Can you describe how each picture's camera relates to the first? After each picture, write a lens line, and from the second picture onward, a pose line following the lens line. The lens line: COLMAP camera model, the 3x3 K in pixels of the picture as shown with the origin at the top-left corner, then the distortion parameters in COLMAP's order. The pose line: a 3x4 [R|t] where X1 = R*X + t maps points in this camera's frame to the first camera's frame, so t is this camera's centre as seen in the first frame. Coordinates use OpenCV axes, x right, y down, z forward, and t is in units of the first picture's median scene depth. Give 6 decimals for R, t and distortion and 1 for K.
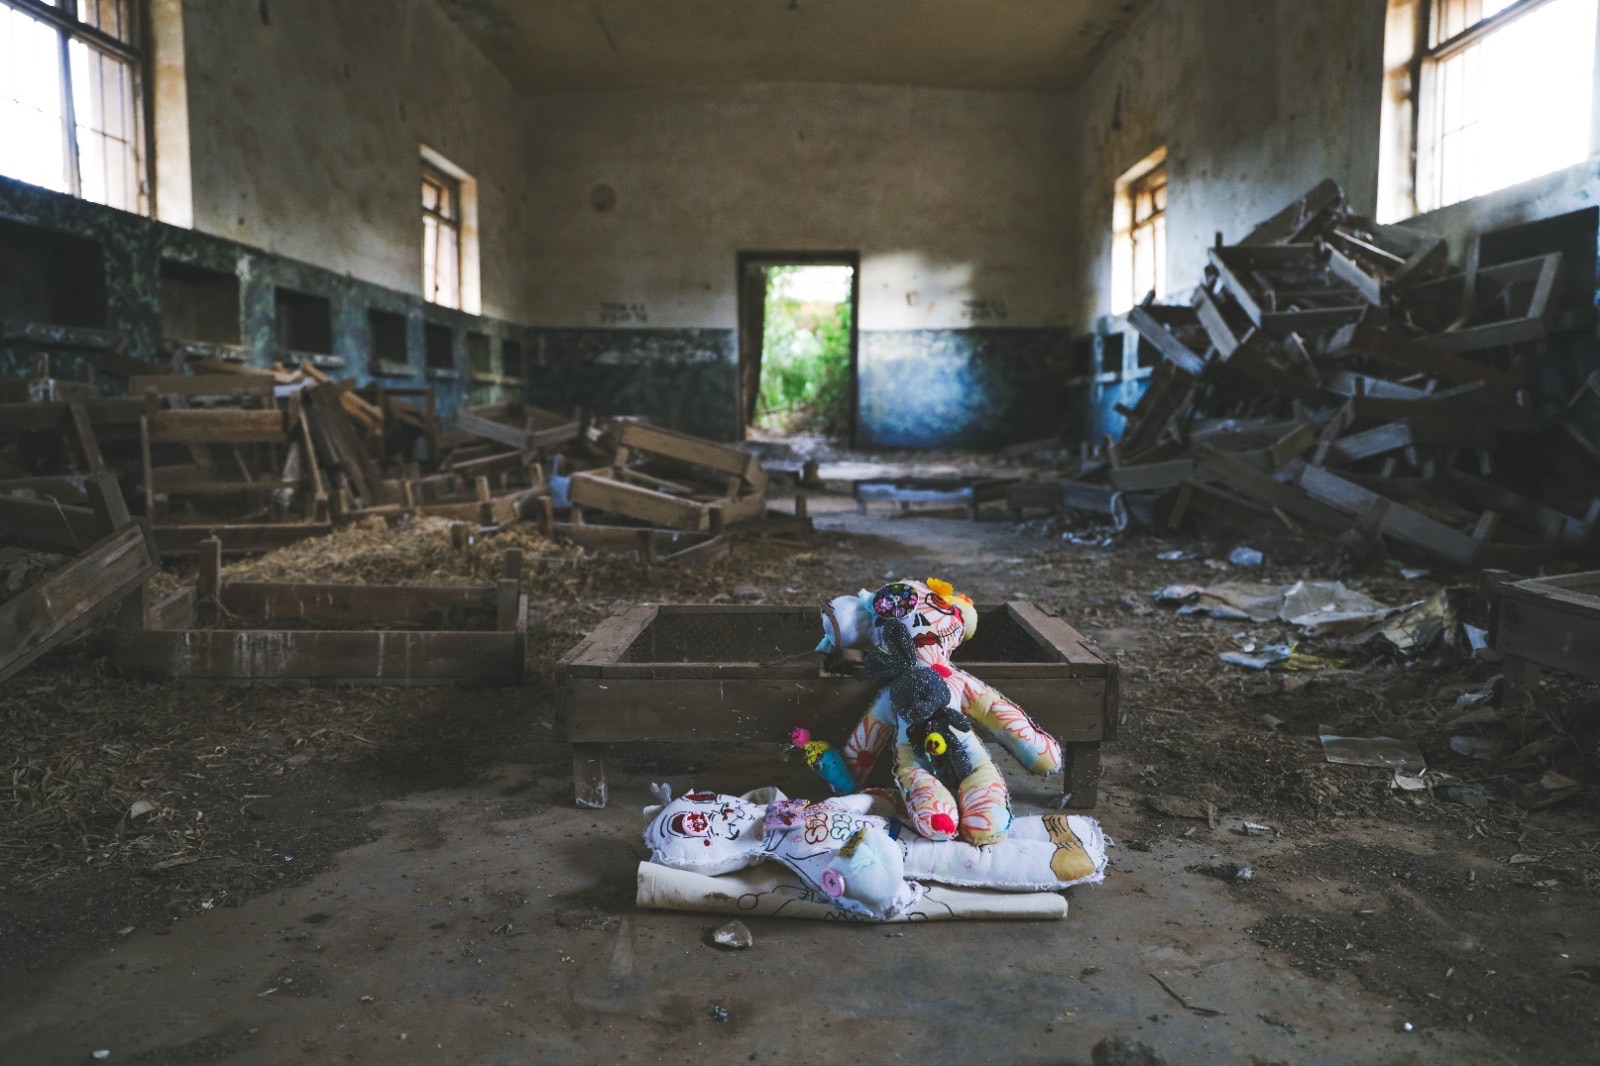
lens RADIAL K [[1320.5, 0, 800.0], [0, 1320.5, 533.0], [0, 0, 1]] dist [0.004516, 0.007069]
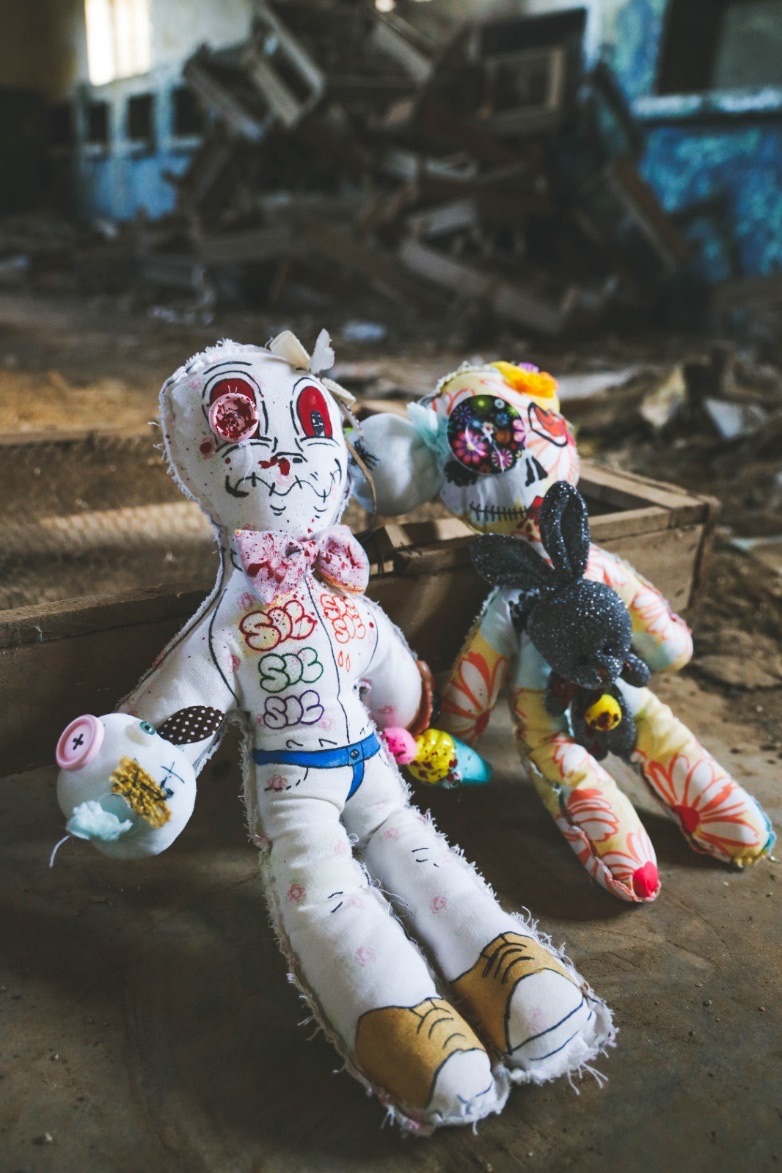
lens RADIAL K [[968.1, 0, 391.0], [0, 968.1, 586.5], [0, 0, 1]] dist [0.004516, 0.007069]
pose [[0.807833, -0.168276, 0.564880, -0.088047], [0.006956, 0.961034, 0.276342, -0.000181], [-0.589371, -0.219308, 0.777526, 0.316608]]
